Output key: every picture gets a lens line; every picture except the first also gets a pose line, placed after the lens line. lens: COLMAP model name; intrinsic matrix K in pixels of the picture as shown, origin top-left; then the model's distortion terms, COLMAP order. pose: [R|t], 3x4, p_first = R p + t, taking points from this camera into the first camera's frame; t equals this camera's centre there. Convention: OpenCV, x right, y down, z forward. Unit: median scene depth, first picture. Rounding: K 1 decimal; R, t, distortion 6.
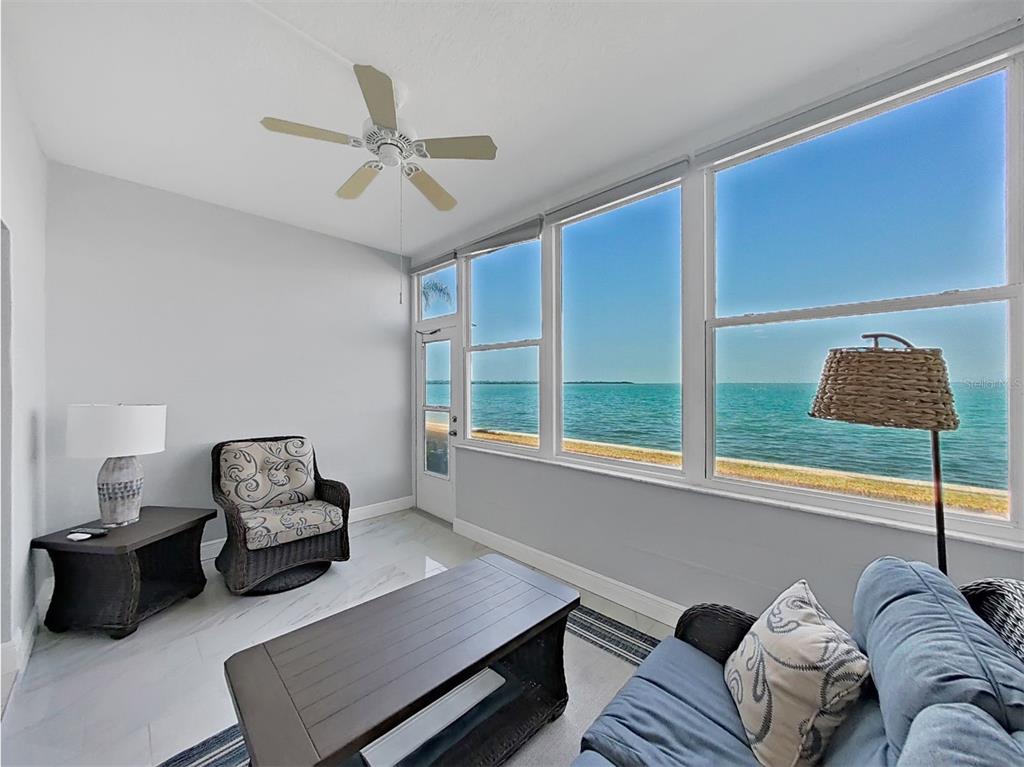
lens RADIAL K [[381.2, 0, 506.9], [0, 381.2, 384.5], [0, 0, 1]] dist [-0.003719, 0.001356]
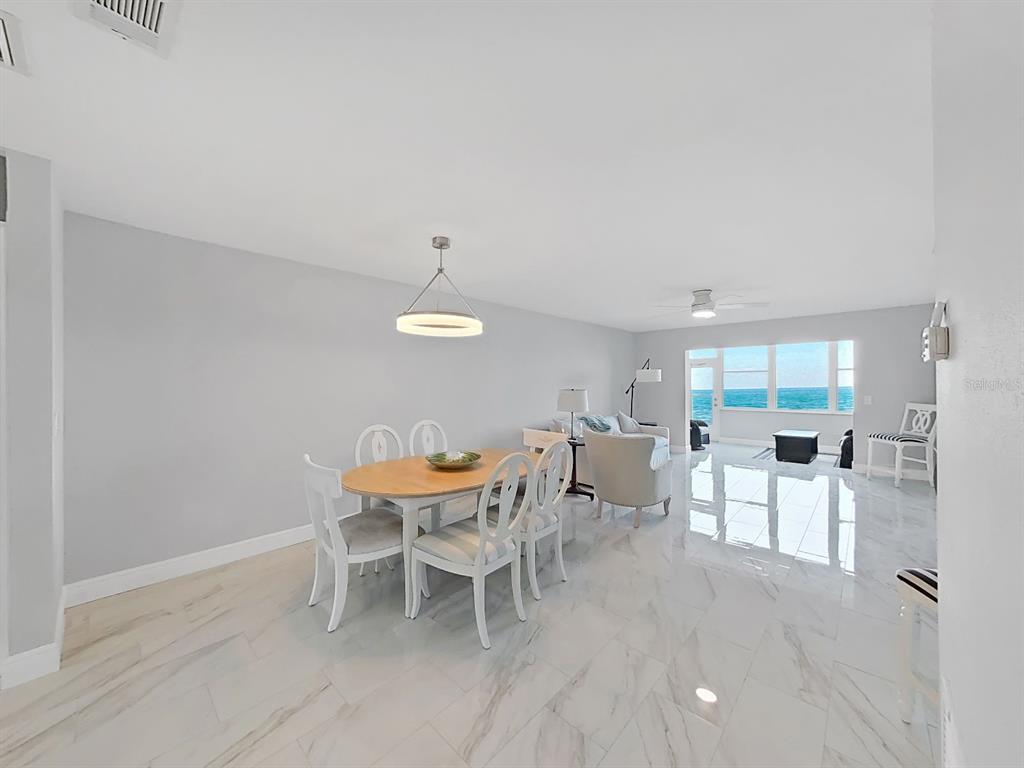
lens RADIAL K [[381.2, 0, 514.5], [0, 381.2, 384.4], [0, 0, 1]] dist [-0.003719, 0.001356]
pose [[0.999070, 0.006796, 0.042589, -2.066594], [-0.006785, 0.999977, -0.000409, 0.000615], [-0.042590, 0.000120, 0.999093, -1.928138]]
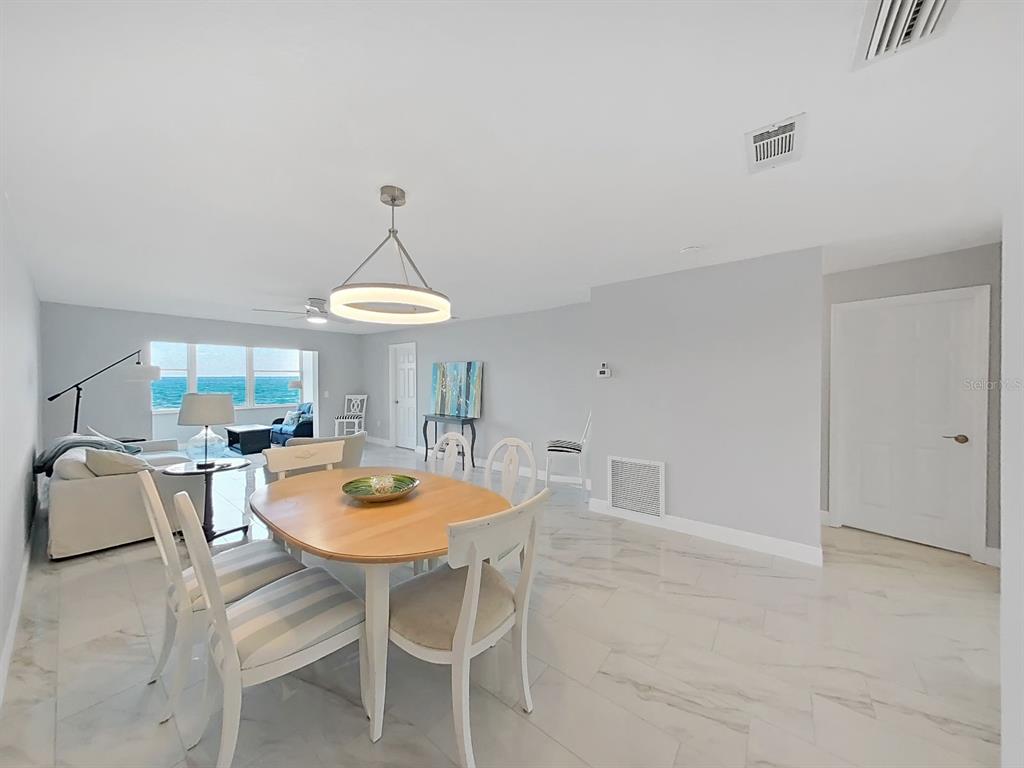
lens RADIAL K [[351.5, 0, 510.7], [0, 351.5, 381.5], [0, 0, 1]] dist [0.001462, 0.000015]
pose [[-0.126685, 0.005644, 0.991927, -2.897991], [0.003086, 0.999981, -0.005296, -0.007614], [-0.991938, 0.002390, -0.126700, -1.093057]]
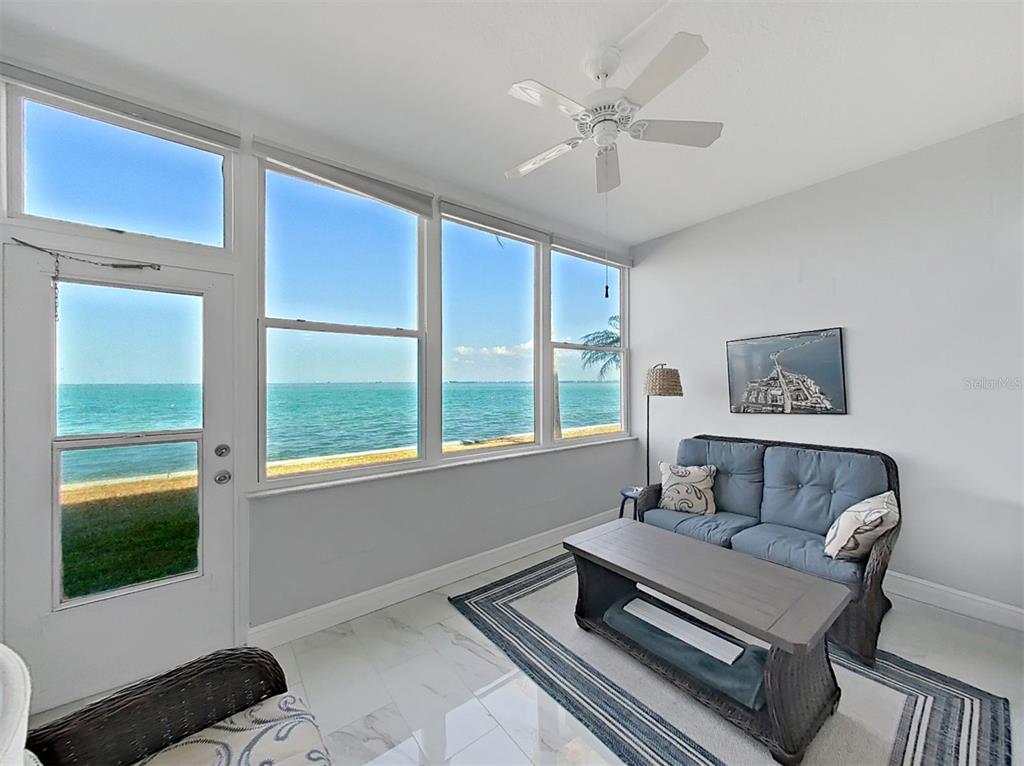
lens RADIAL K [[381.2, 0, 507.0], [0, 381.2, 380.9], [0, 0, 1]] dist [-0.003719, 0.001356]
pose [[0.131682, 0.010478, 0.991237, -0.789563], [0.003368, 0.999934, -0.011017, 0.003399], [-0.991286, 0.004789, 0.131638, 0.707928]]
